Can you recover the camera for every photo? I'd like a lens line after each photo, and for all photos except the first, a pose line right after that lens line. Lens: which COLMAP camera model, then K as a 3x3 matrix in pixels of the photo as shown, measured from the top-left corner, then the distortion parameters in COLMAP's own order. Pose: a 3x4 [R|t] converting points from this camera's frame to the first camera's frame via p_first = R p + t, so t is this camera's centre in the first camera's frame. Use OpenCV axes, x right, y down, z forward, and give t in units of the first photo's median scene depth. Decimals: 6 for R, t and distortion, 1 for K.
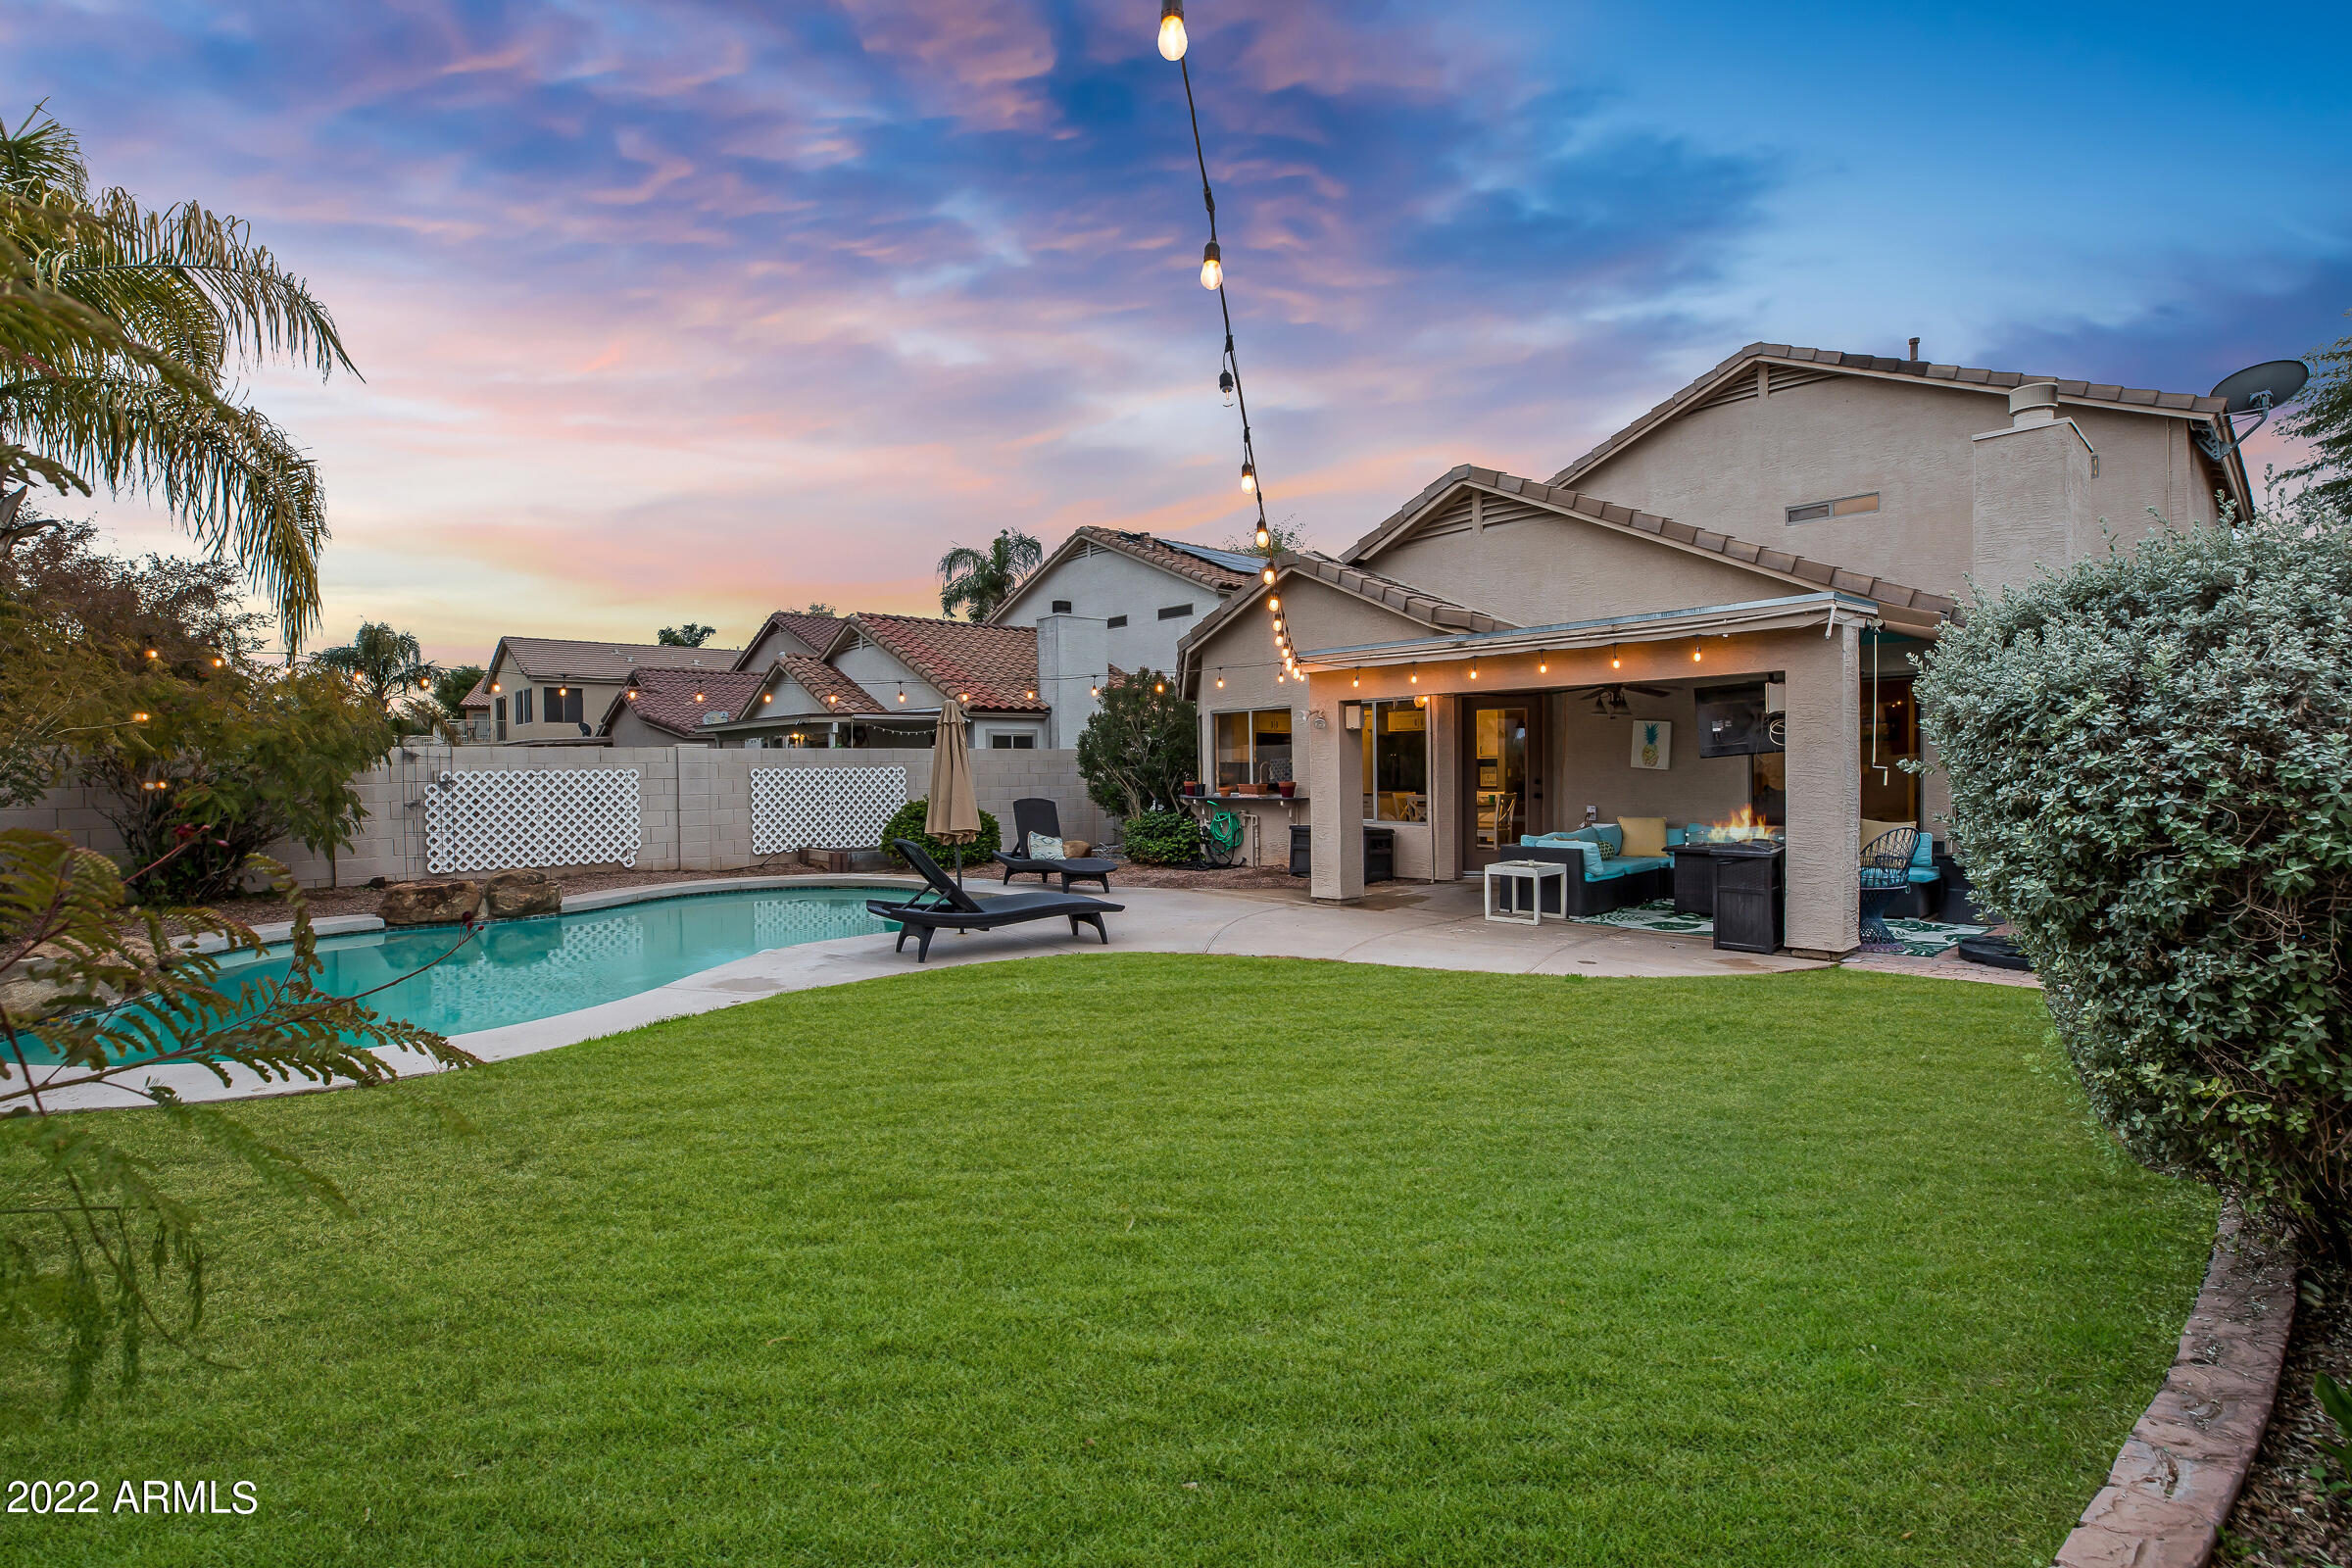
lens RADIAL K [[1110.1, 0, 1180.9], [0, 1110.1, 782.9], [0, 0, 1]] dist [-0.030862, 0.001426]
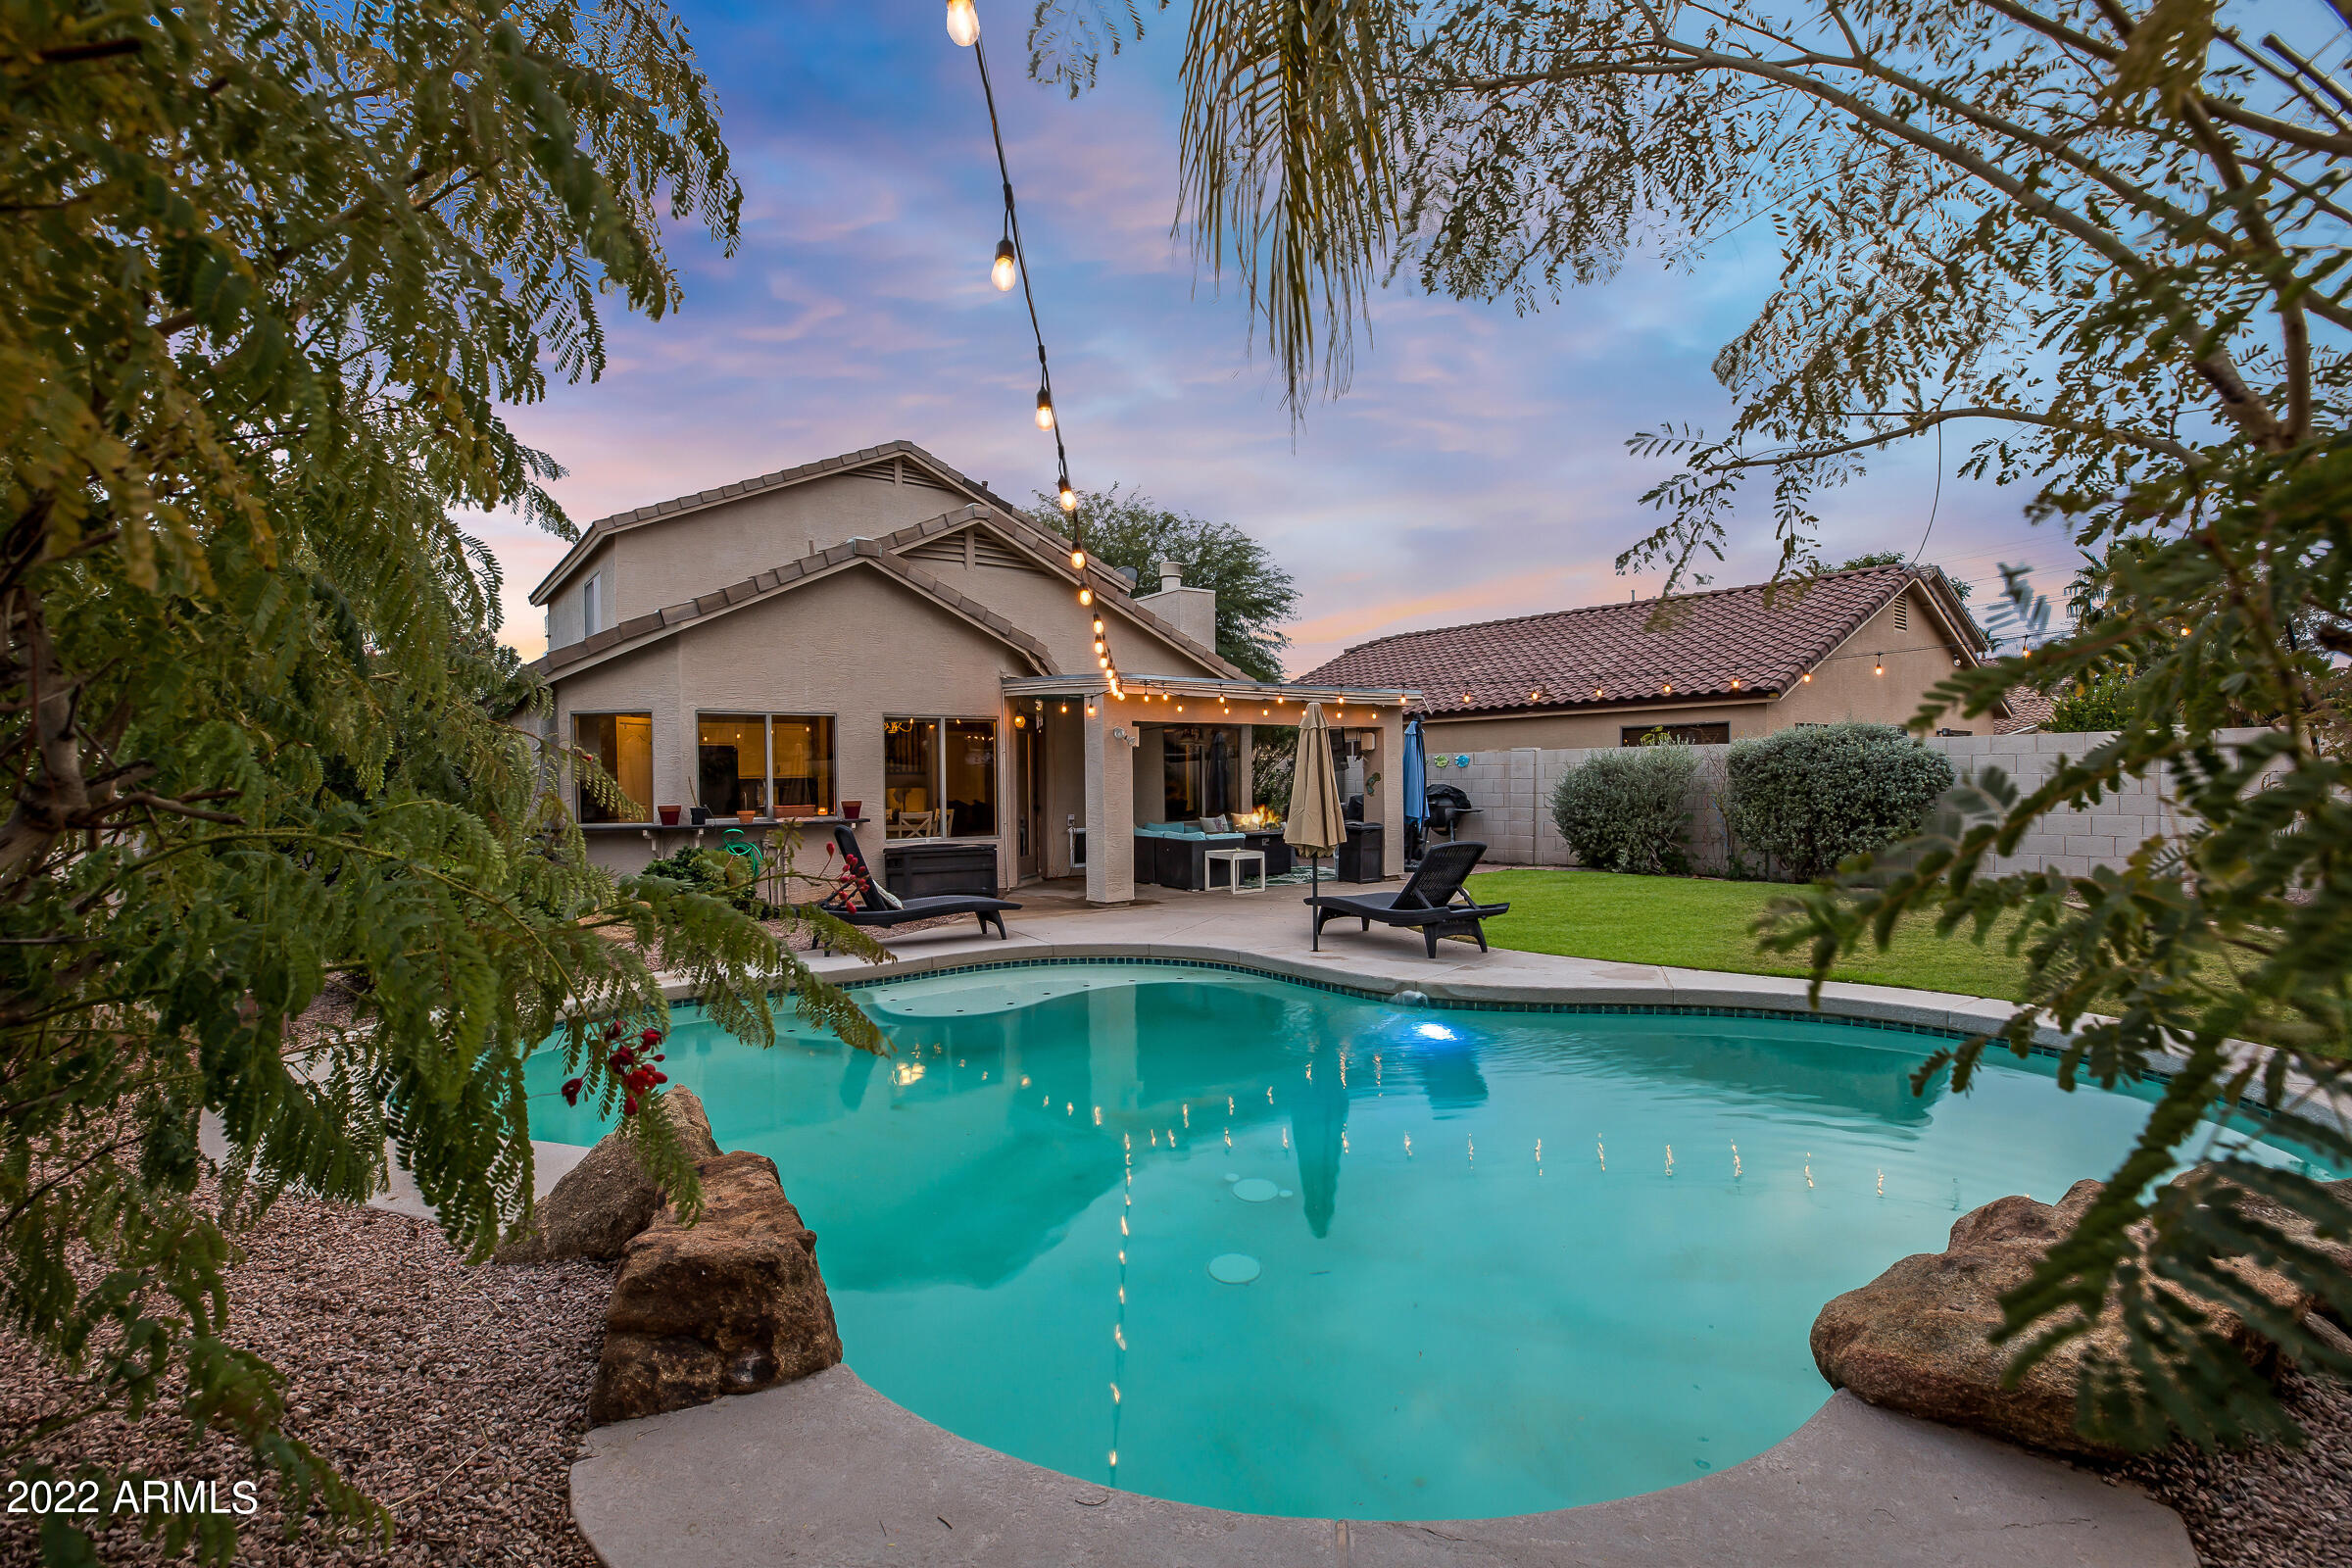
lens RADIAL K [[1110.1, 0, 1184.5], [0, 1110.1, 779.1], [0, 0, 1]] dist [-0.030862, 0.001426]
pose [[0.052845, 0.008615, 0.998566, -0.923428], [0.027590, 0.999568, -0.010084, -0.003842], [-0.998222, 0.028083, 0.052584, 0.850917]]
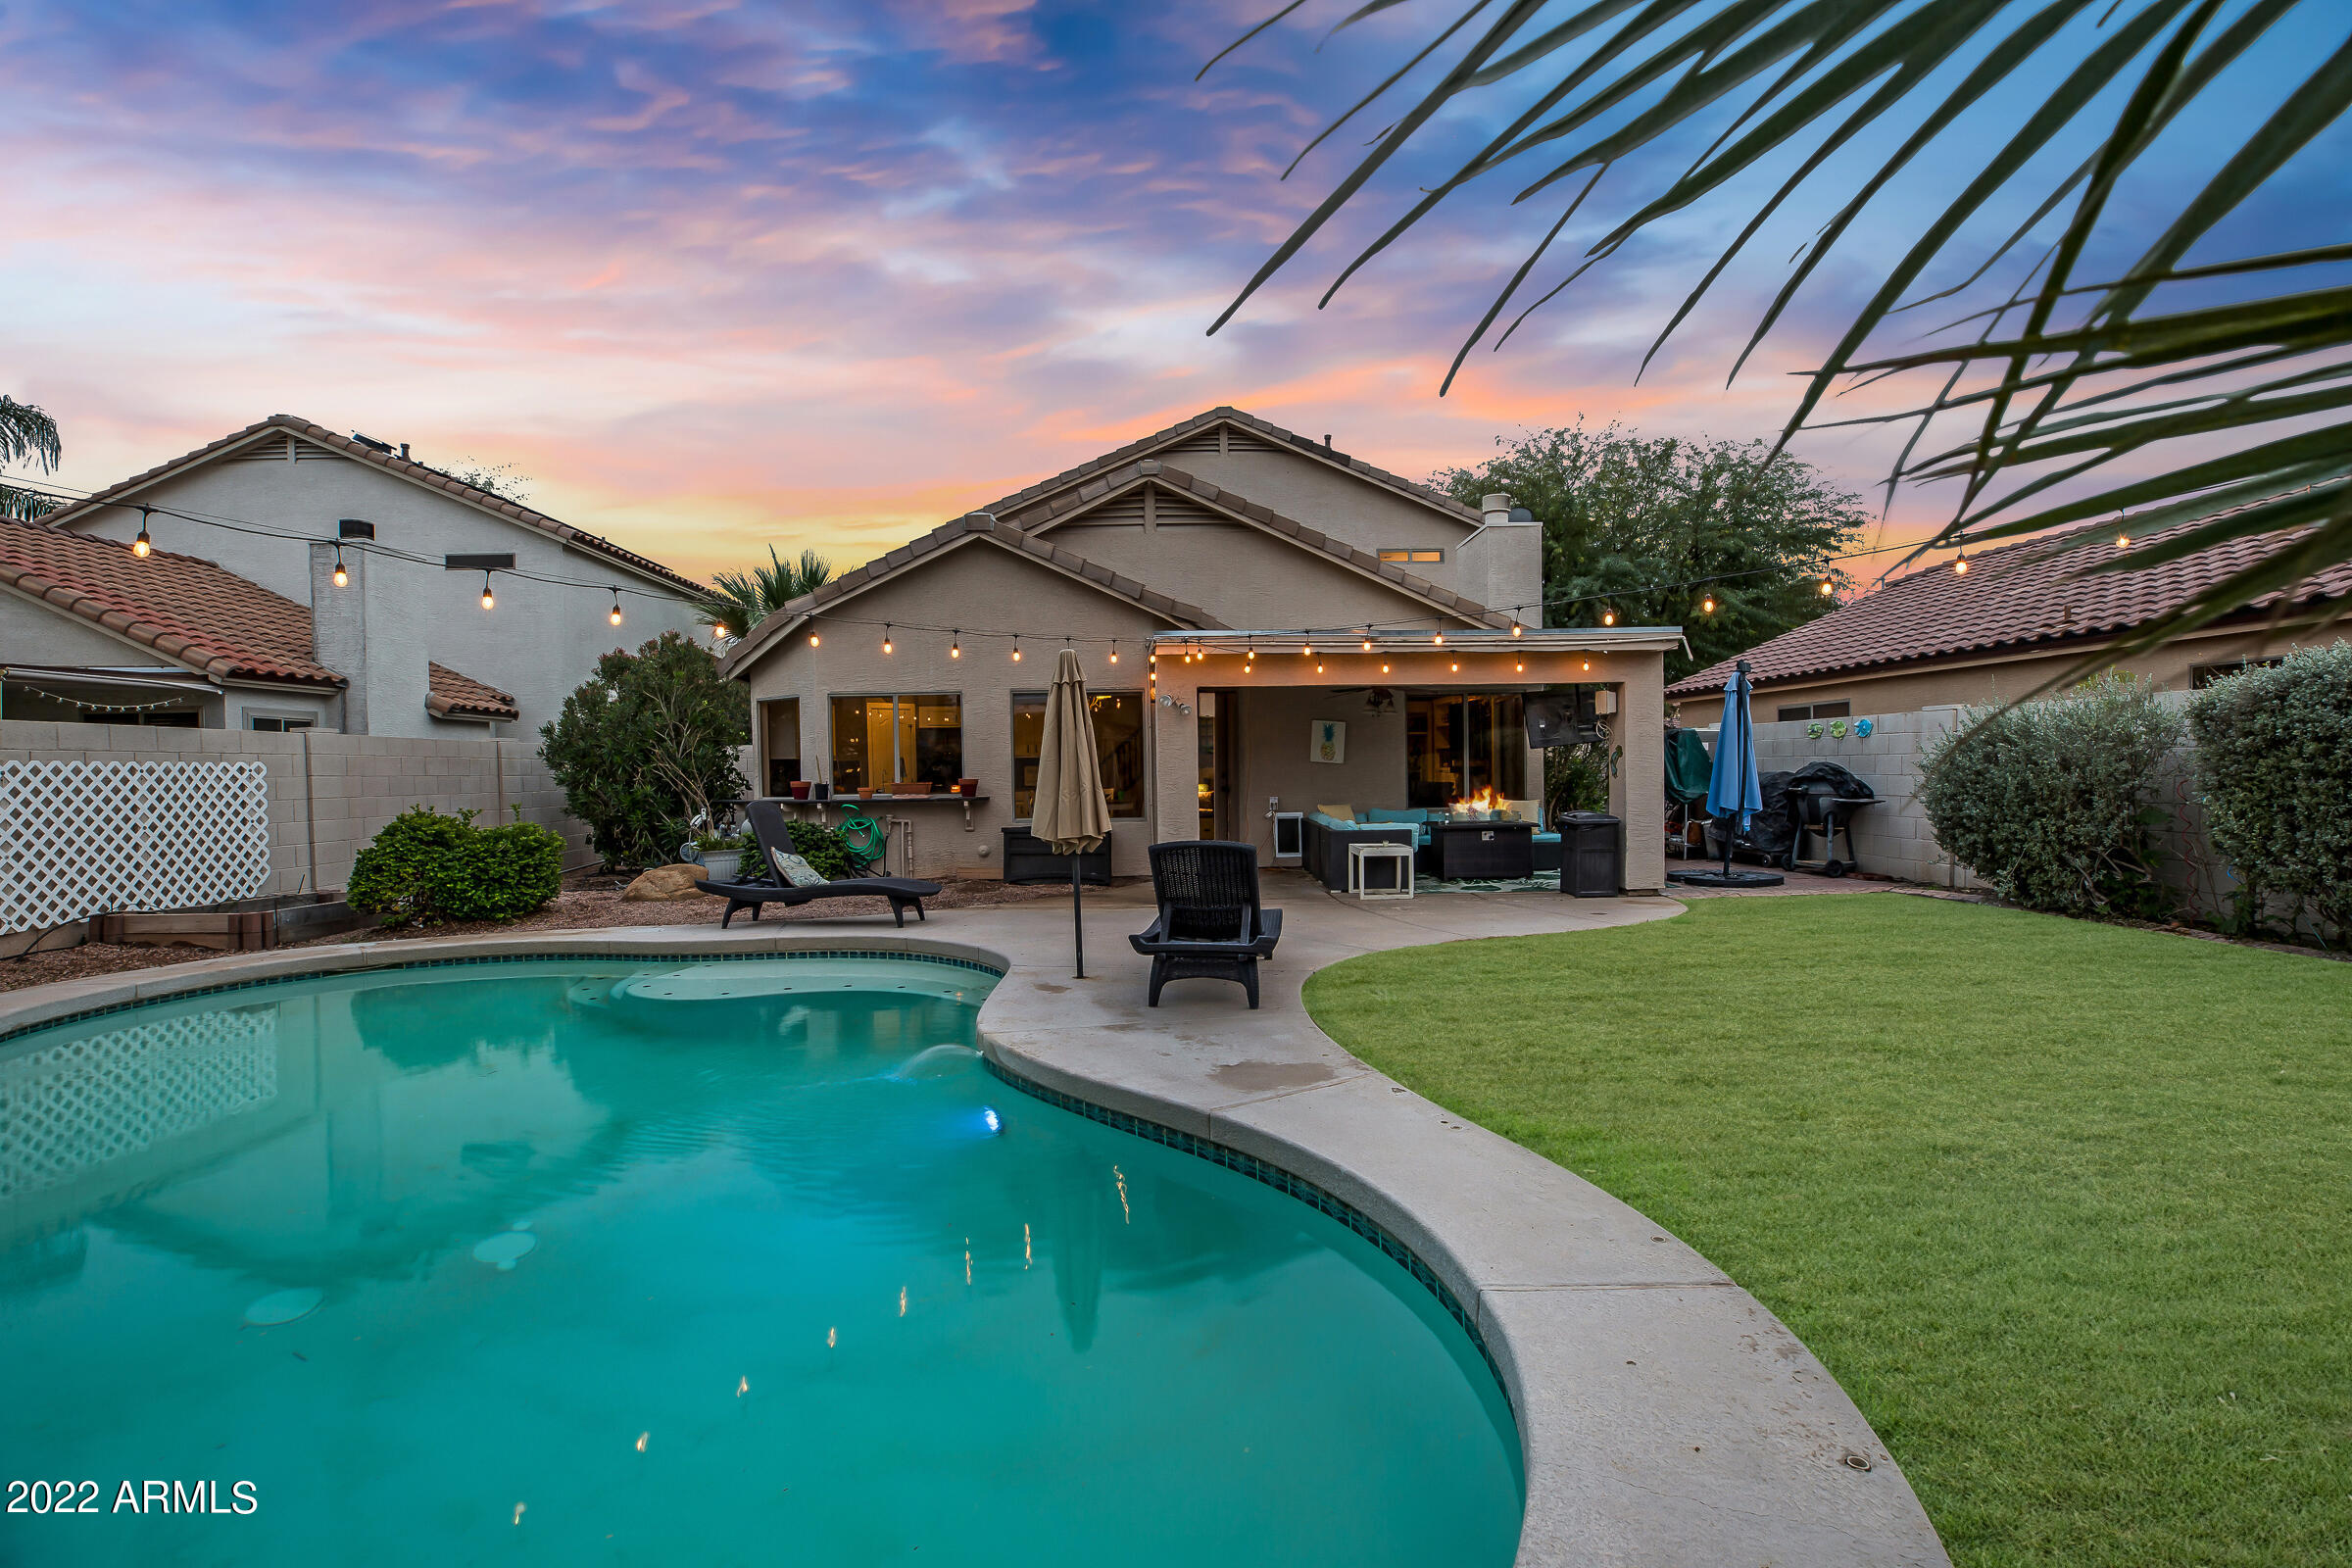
lens RADIAL K [[1110.1, 0, 1193.4], [0, 1110.1, 782.2], [0, 0, 1]] dist [-0.030862, 0.001426]
pose [[0.636436, -0.004844, 0.771314, -0.554816], [0.018149, 0.999797, -0.008697, 0.014594], [-0.771116, 0.019533, 0.636395, 0.374520]]
